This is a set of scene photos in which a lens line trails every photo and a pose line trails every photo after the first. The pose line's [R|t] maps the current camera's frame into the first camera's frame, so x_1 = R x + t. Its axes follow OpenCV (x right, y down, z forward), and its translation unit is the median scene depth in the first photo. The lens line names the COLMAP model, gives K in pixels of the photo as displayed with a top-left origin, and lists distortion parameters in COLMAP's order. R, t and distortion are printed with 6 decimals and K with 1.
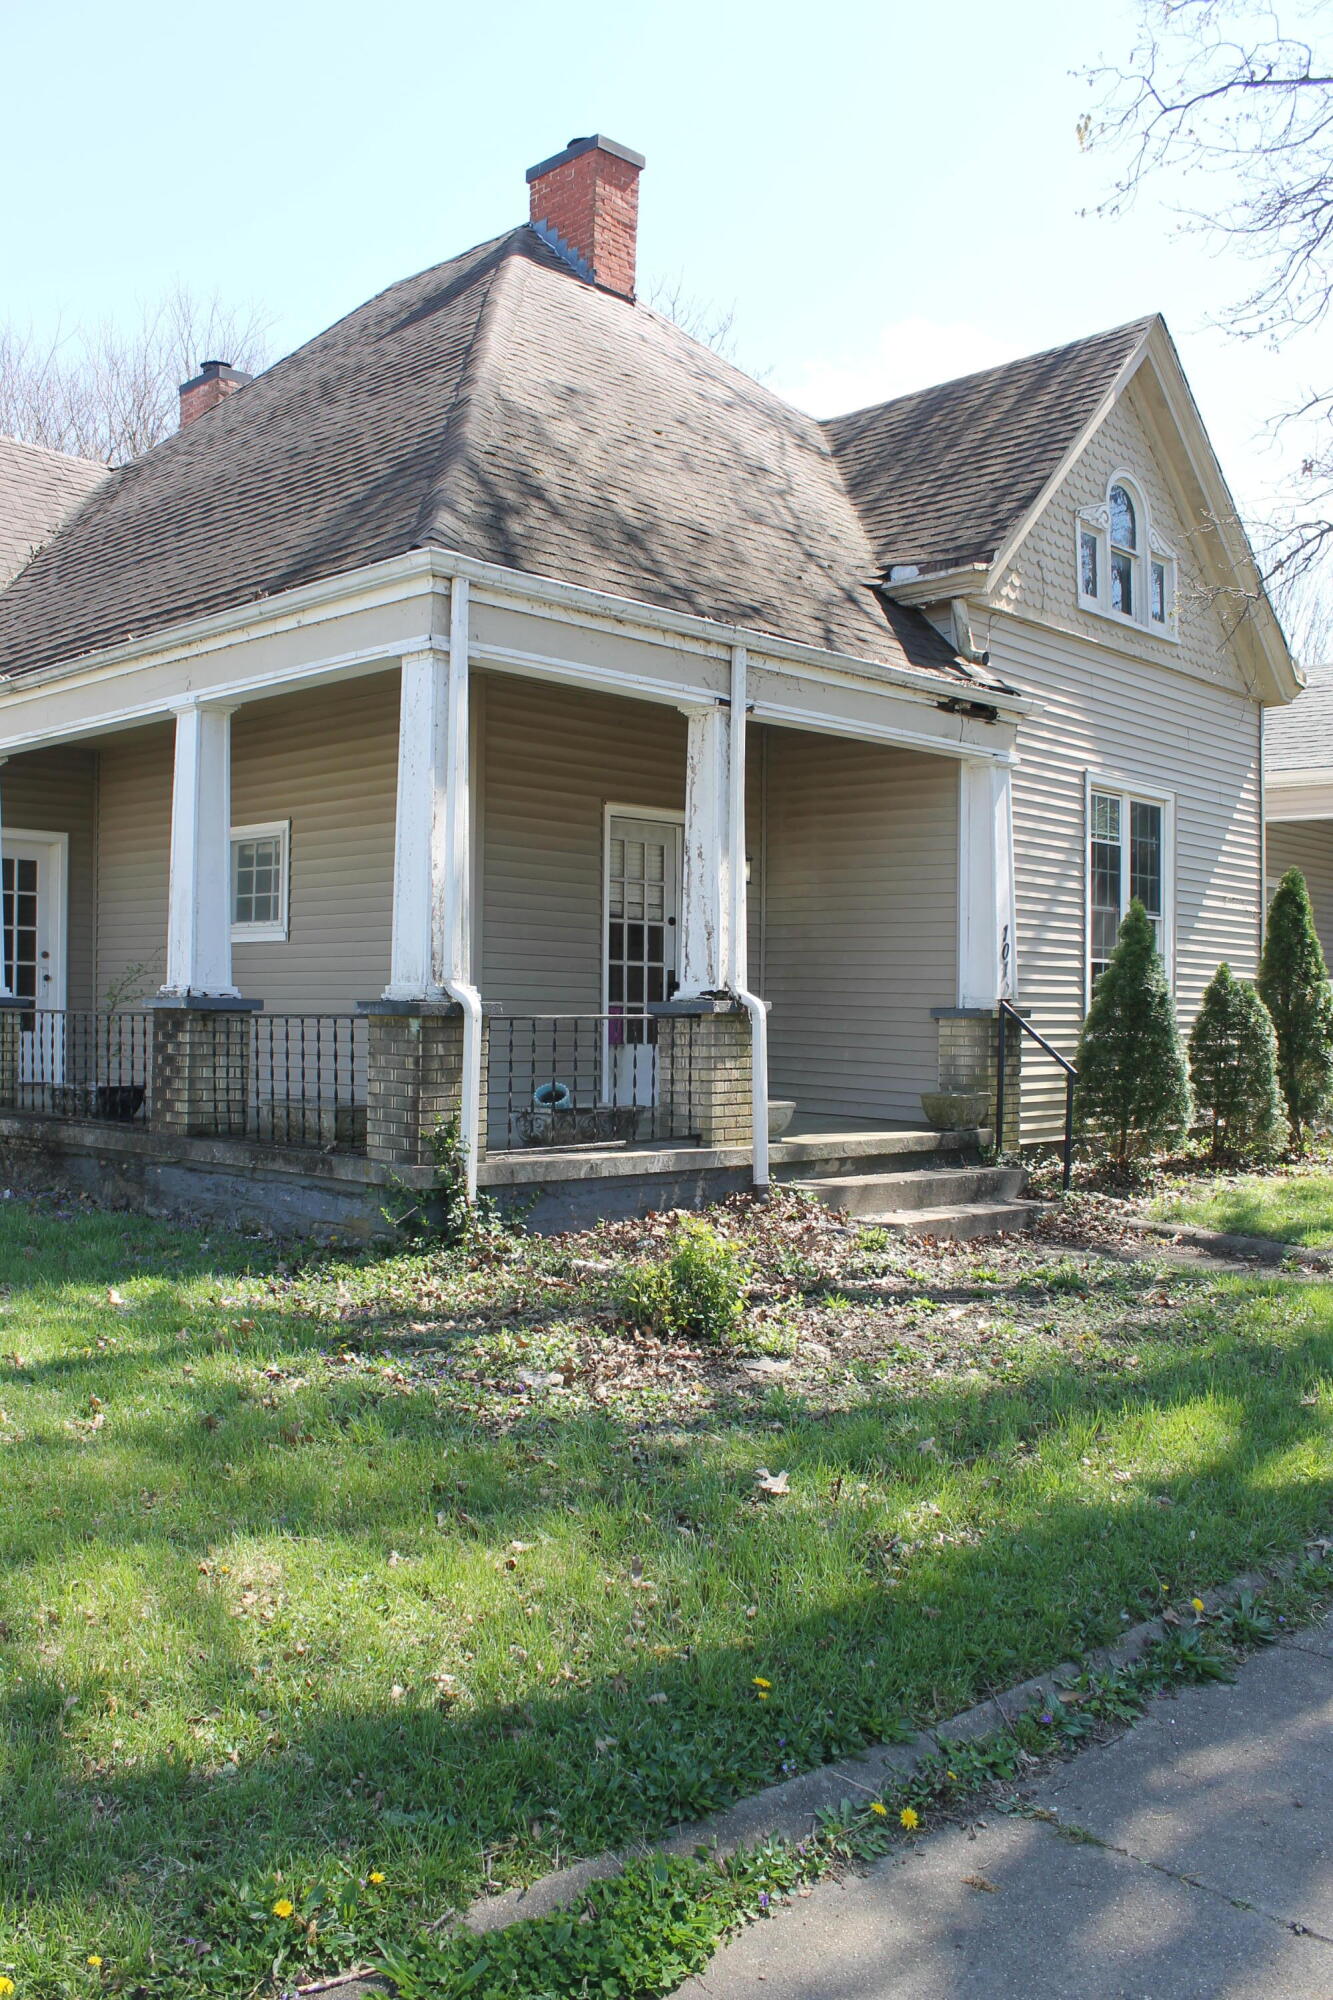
lens RADIAL K [[1719.4, 0, 666.5], [0, 1719.4, 1000.0], [0, 0, 1]] dist [-0.179360, 0.164578]
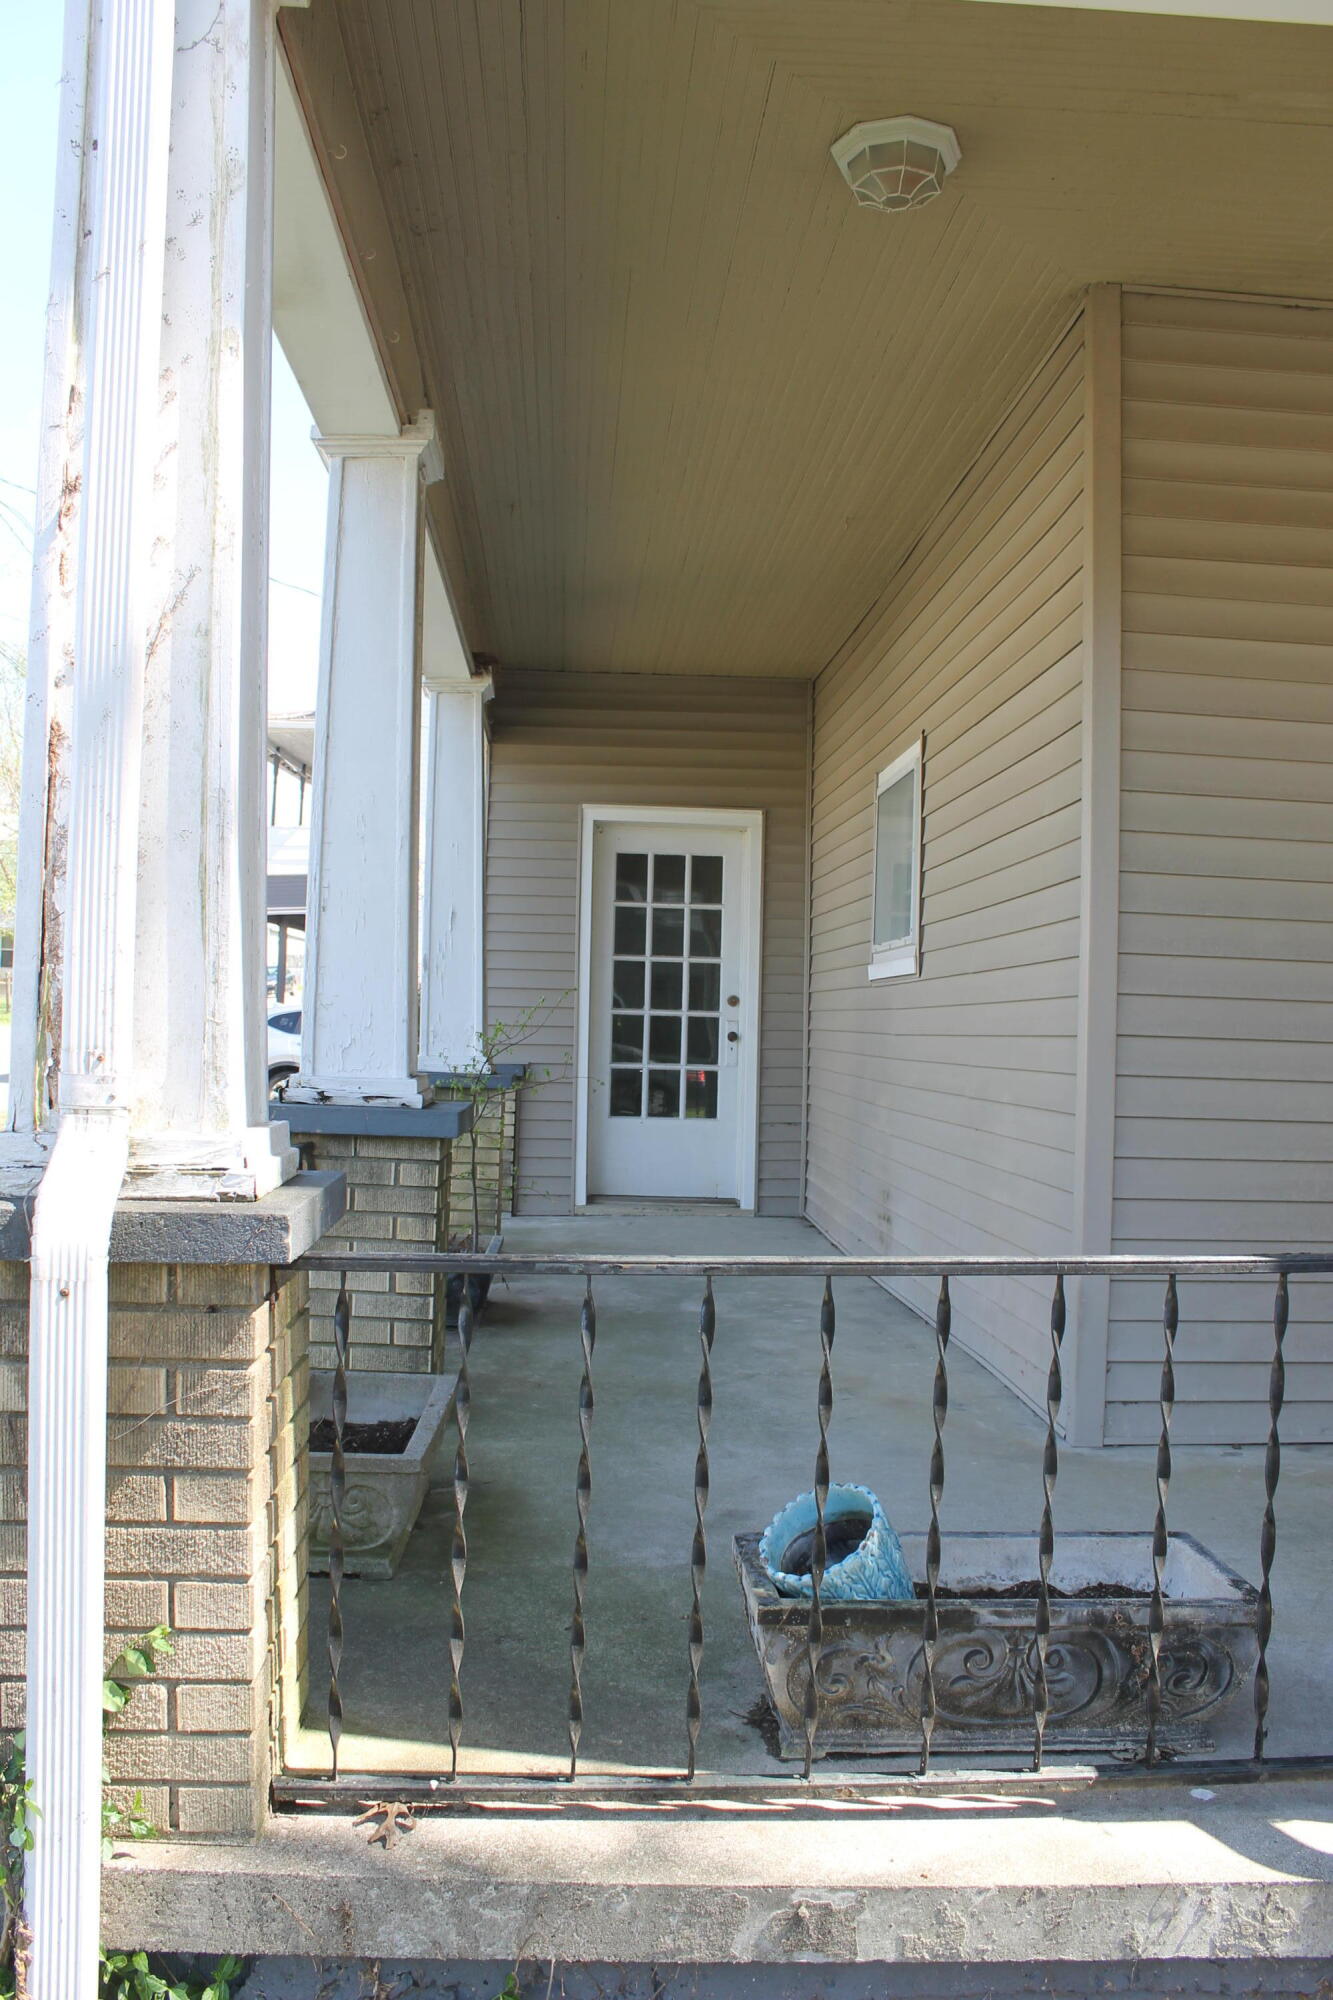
lens RADIAL K [[1719.4, 0, 666.5], [0, 1719.4, 1000.0], [0, 0, 1]] dist [-0.179360, 0.164578]
pose [[0.737913, -0.005462, -0.674874, 0.057526], [-0.011600, 0.999717, -0.020774, -0.013316], [0.674797, 0.023158, 0.737640, 0.497813]]
